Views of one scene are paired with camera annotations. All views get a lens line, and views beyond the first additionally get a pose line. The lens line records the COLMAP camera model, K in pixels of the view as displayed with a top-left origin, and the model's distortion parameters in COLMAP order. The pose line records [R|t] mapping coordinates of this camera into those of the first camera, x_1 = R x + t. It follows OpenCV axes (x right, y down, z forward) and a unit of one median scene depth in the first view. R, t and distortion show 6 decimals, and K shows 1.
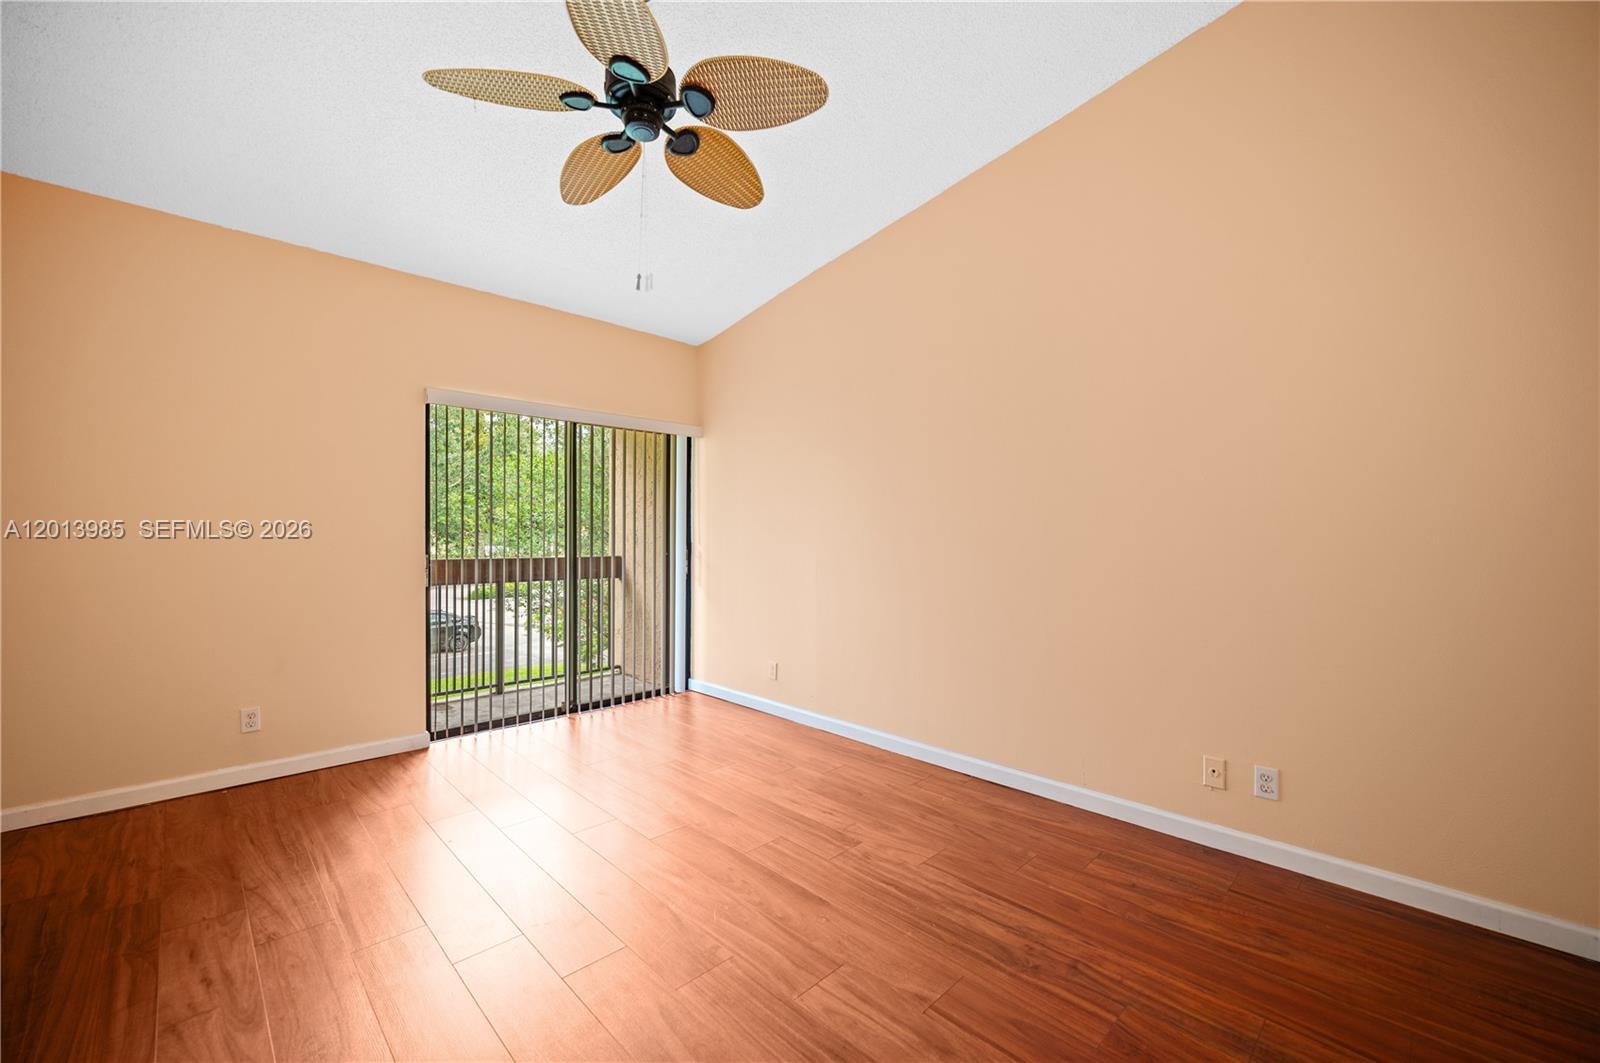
lens RADIAL K [[641.8, 0, 812.3], [0, 641.8, 545.1], [0, 0, 1]] dist [-0.000745, -0.000088]
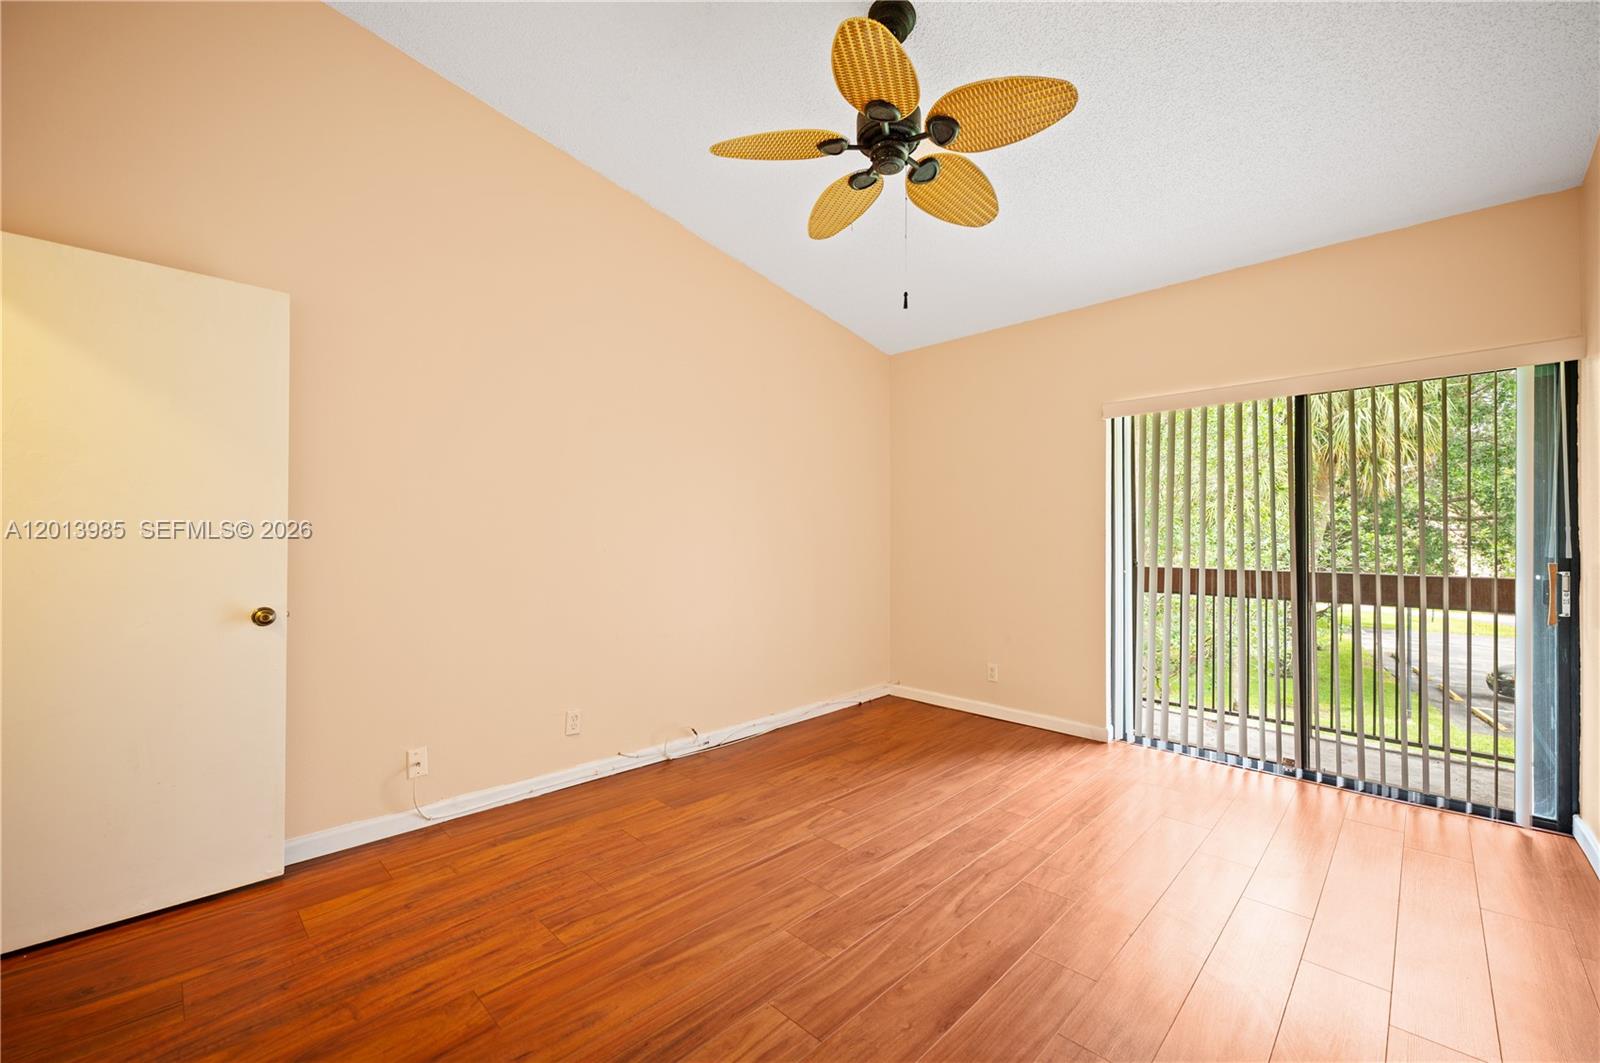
lens RADIAL K [[641.0, 0, 800.2], [0, 641.0, 540.9], [0, 0, 1]] dist [-0.001768, -0.000062]
pose [[0.008475, -0.001593, -0.999963, 0.686506], [-0.021416, 0.999769, -0.001775, -0.007483], [0.999735, 0.021430, 0.008439, 0.724875]]
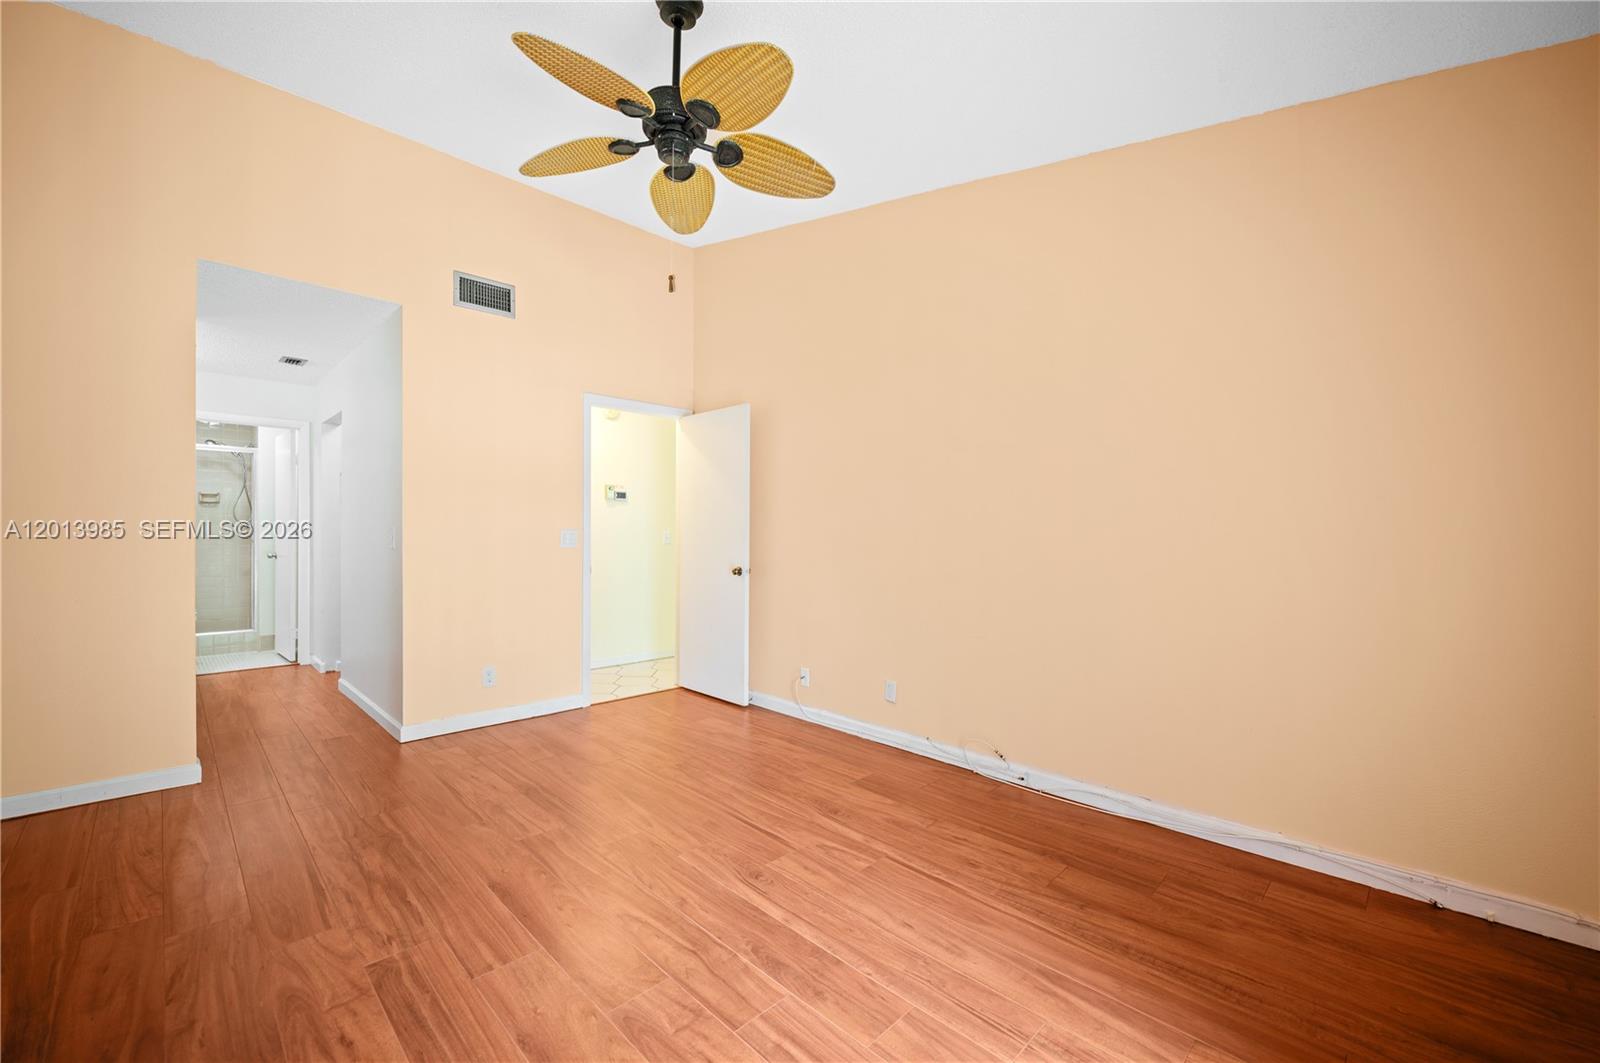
lens RADIAL K [[641.0, 0, 800.2], [0, 641.0, 540.9], [0, 0, 1]] dist [-0.001768, -0.000062]
pose [[-0.999917, -0.010974, -0.006743, -0.411648], [-0.011184, 0.999427, 0.031947, -0.029780], [0.006389, 0.032019, -0.999467, 1.793146]]
